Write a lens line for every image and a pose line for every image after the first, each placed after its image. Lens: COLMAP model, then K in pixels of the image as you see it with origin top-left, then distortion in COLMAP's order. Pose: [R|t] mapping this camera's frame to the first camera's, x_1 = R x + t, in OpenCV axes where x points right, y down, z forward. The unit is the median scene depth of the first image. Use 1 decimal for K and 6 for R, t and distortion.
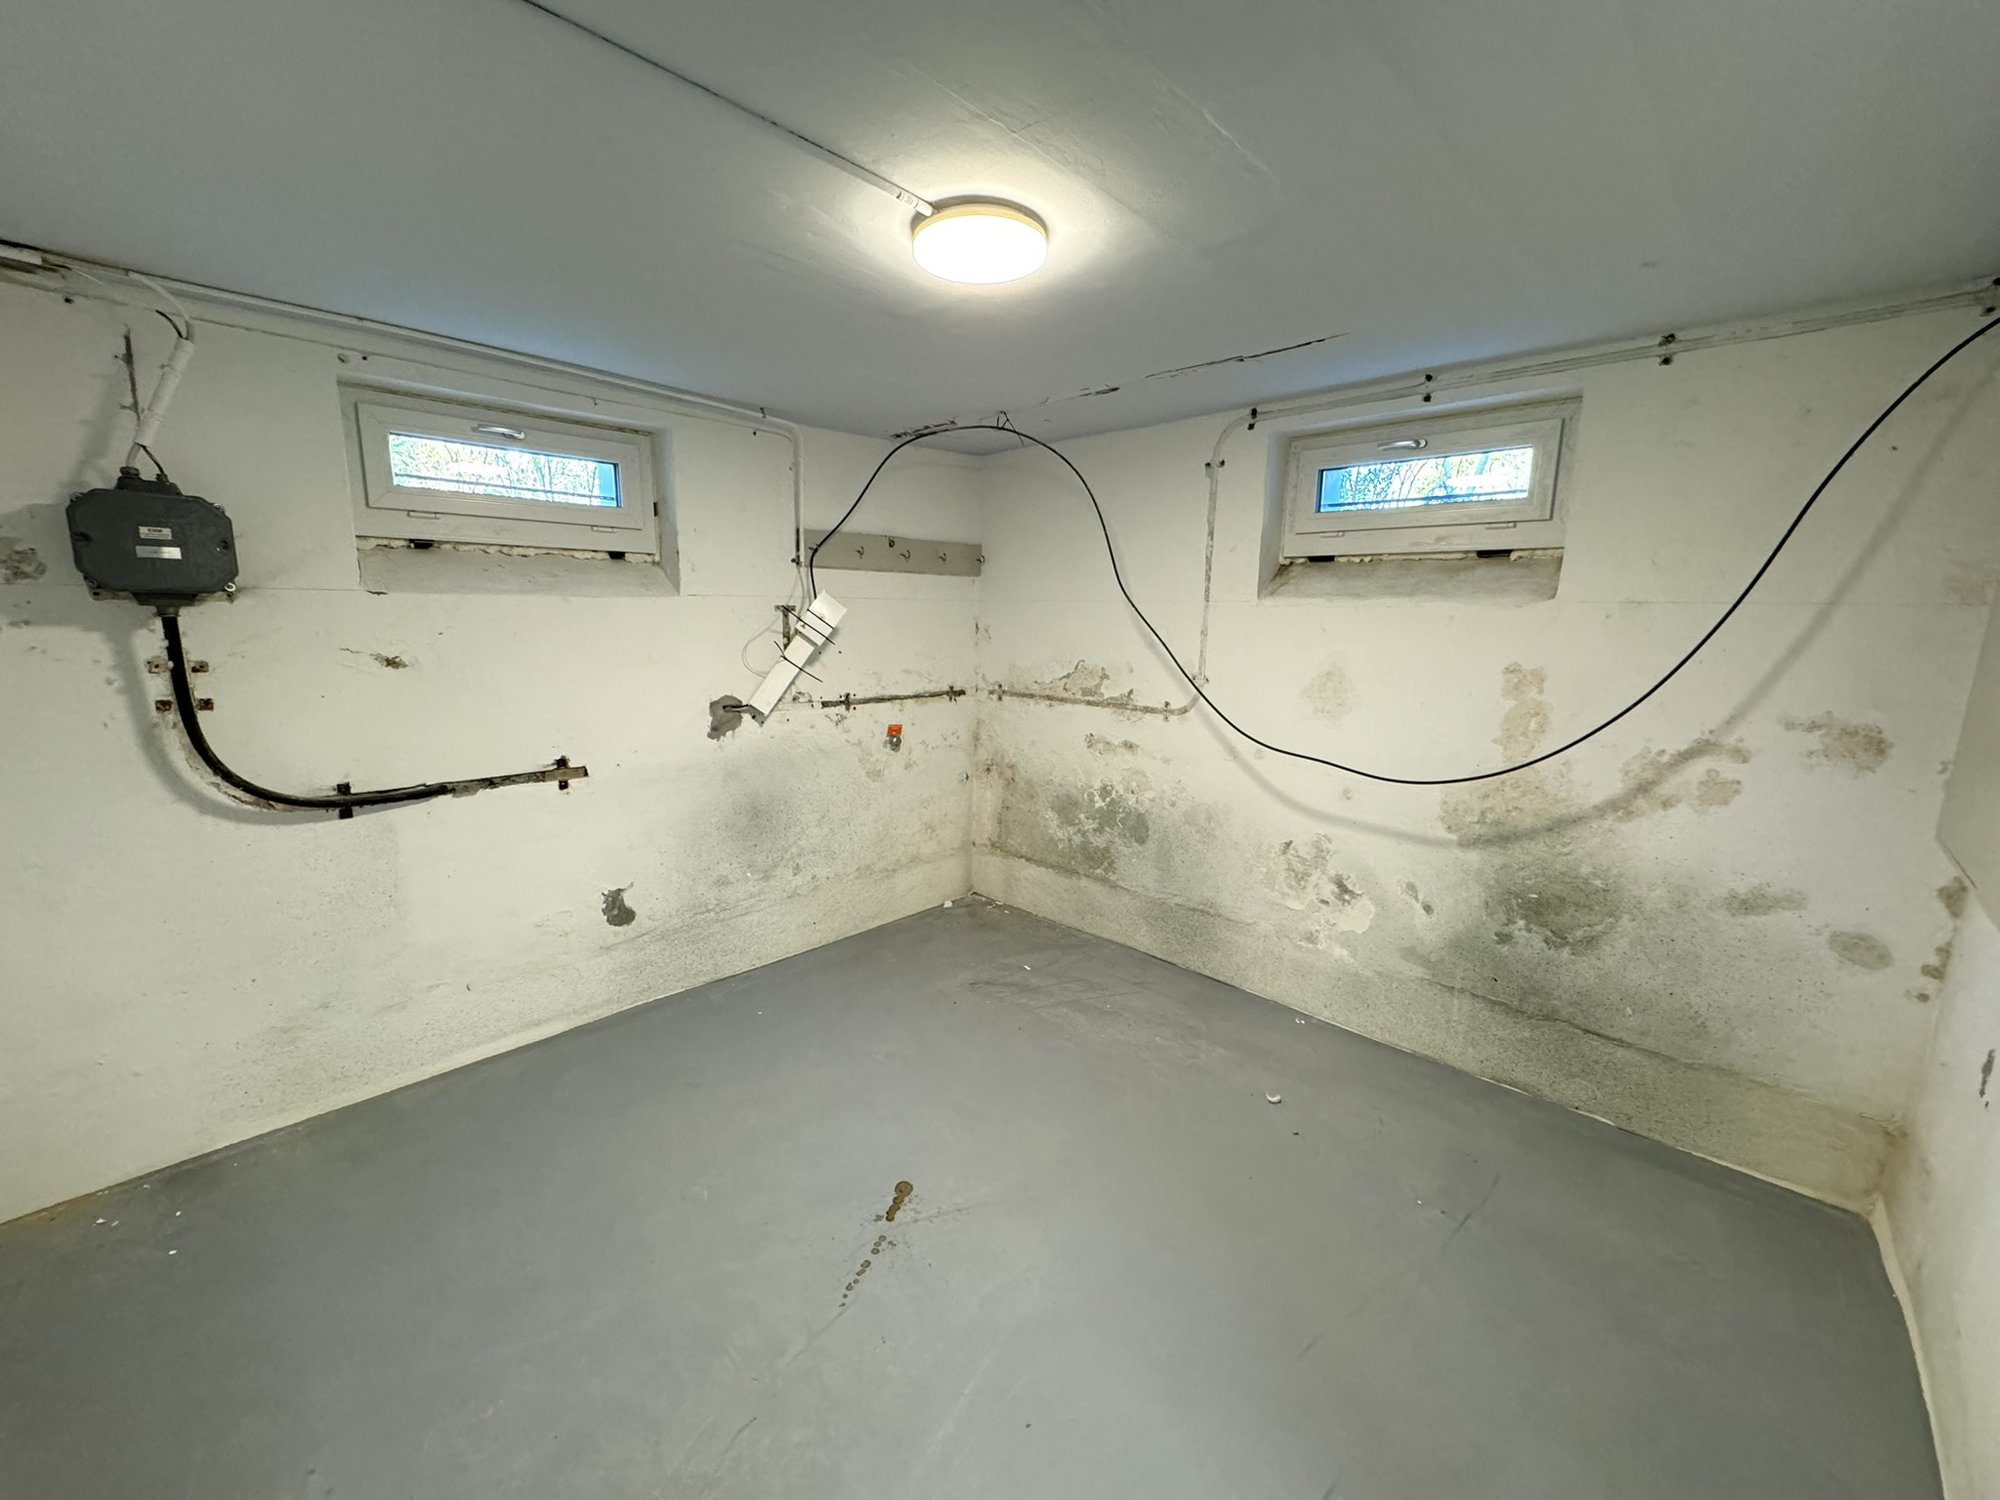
lens RADIAL K [[797.2, 0, 1000.0], [0, 797.2, 750.0], [0, 0, 1]] dist [-0.001003, 0.000256]
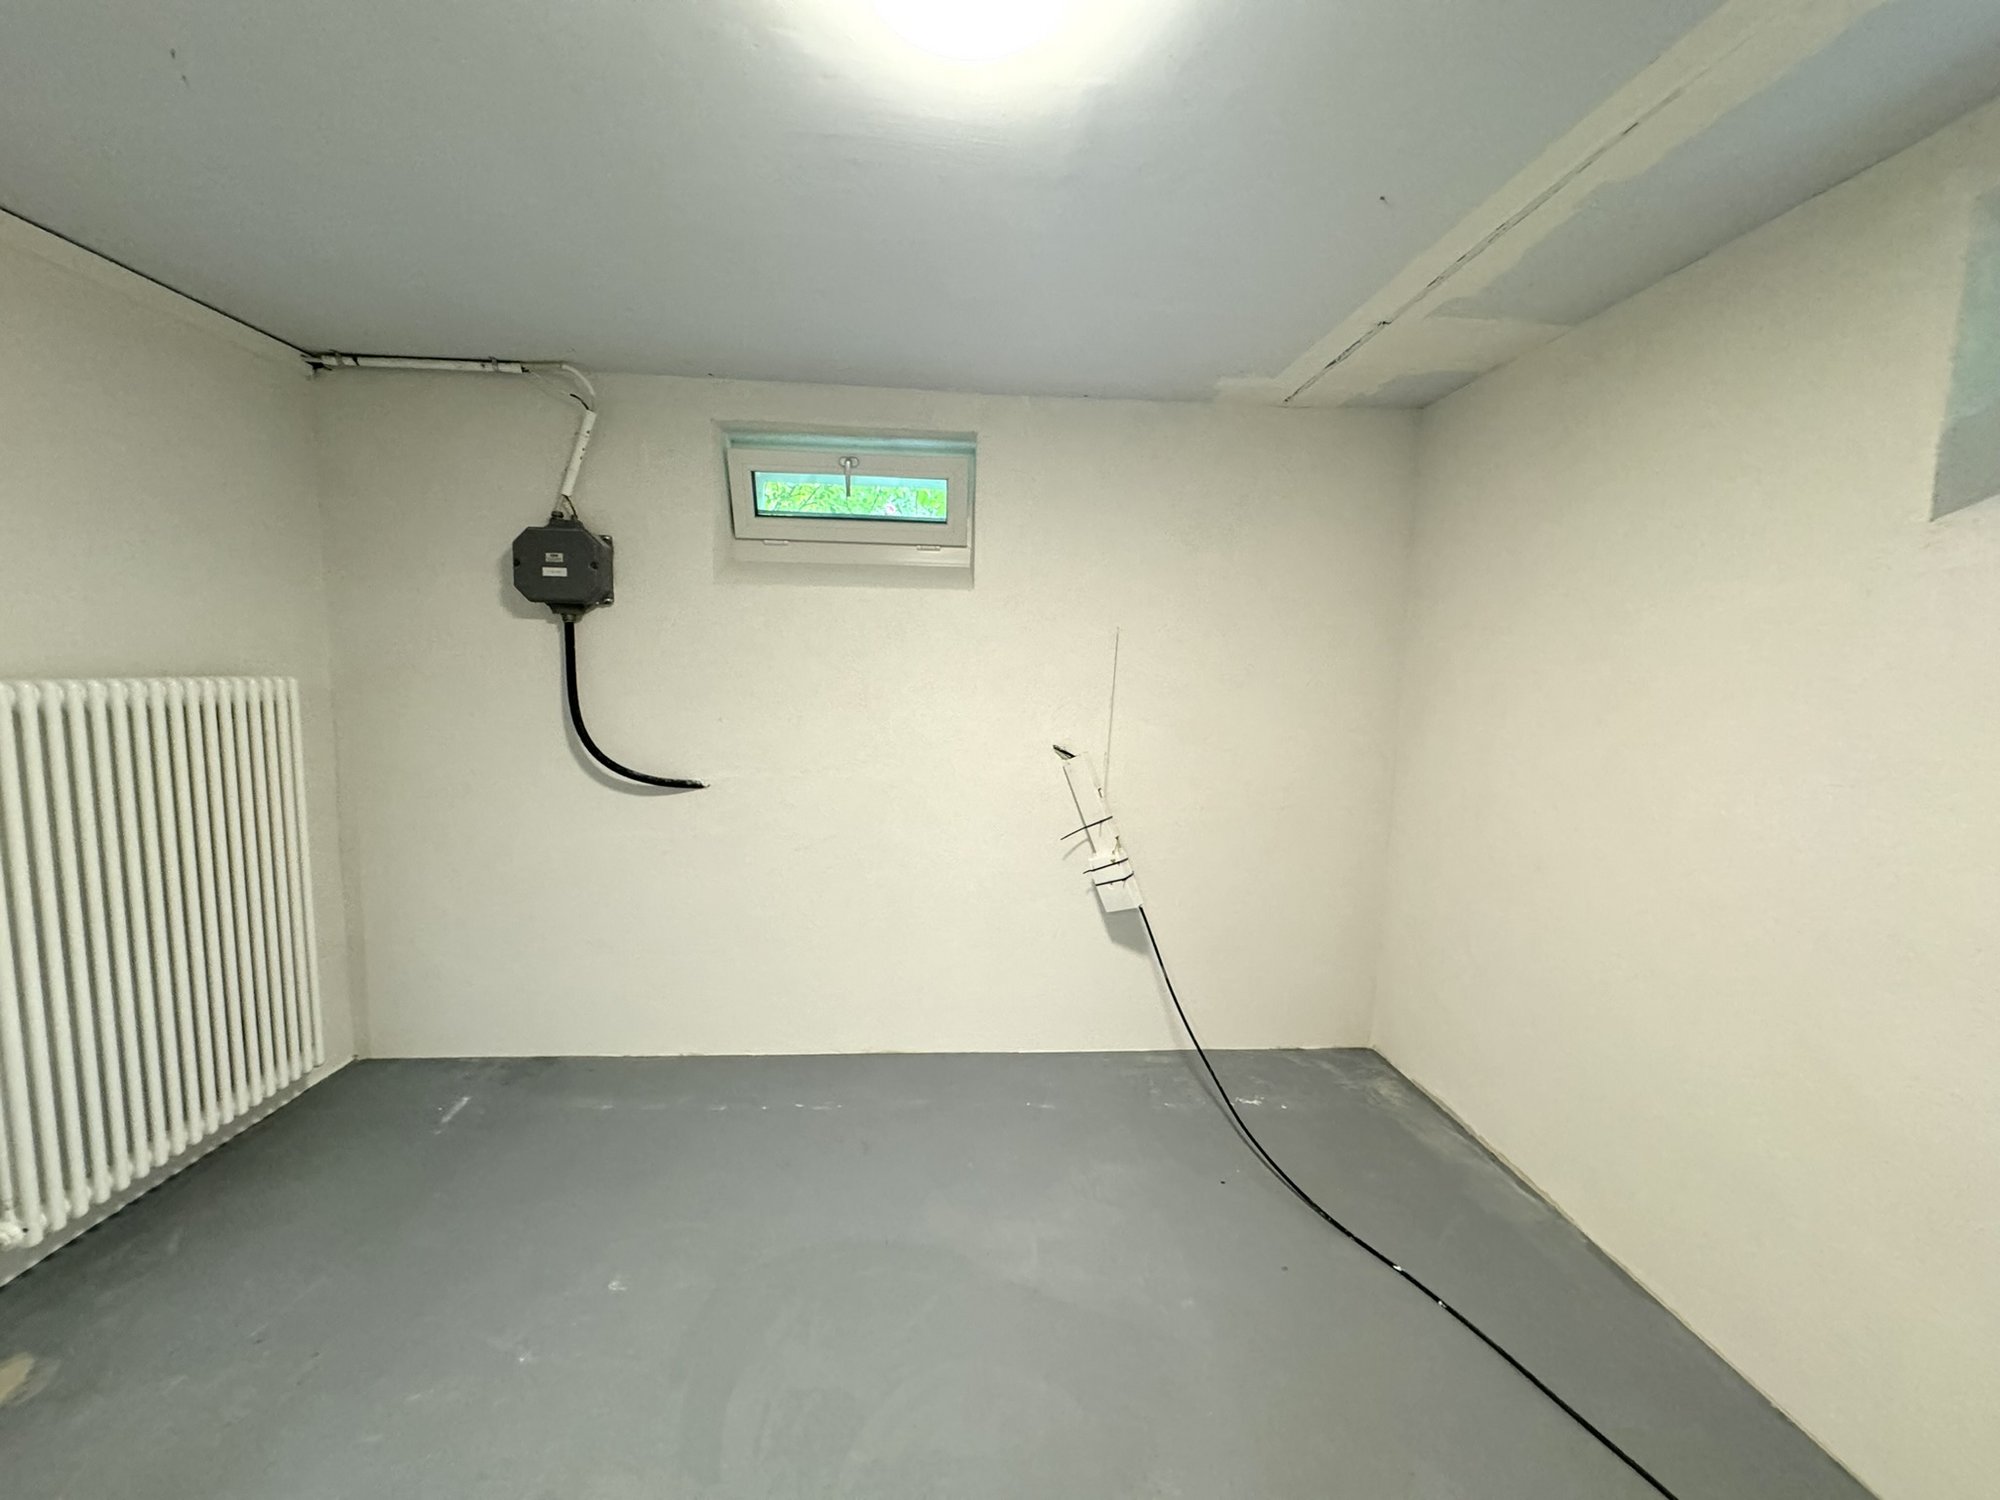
lens RADIAL K [[797.2, 0, 1000.0], [0, 797.2, 750.0], [0, 0, 1]] dist [-0.001003, 0.000256]
pose [[0.740313, 0.087866, -0.666496, 0.383333], [-0.123314, 0.992349, -0.006148, -0.038208], [0.660856, 0.086740, 0.745483, 0.519132]]
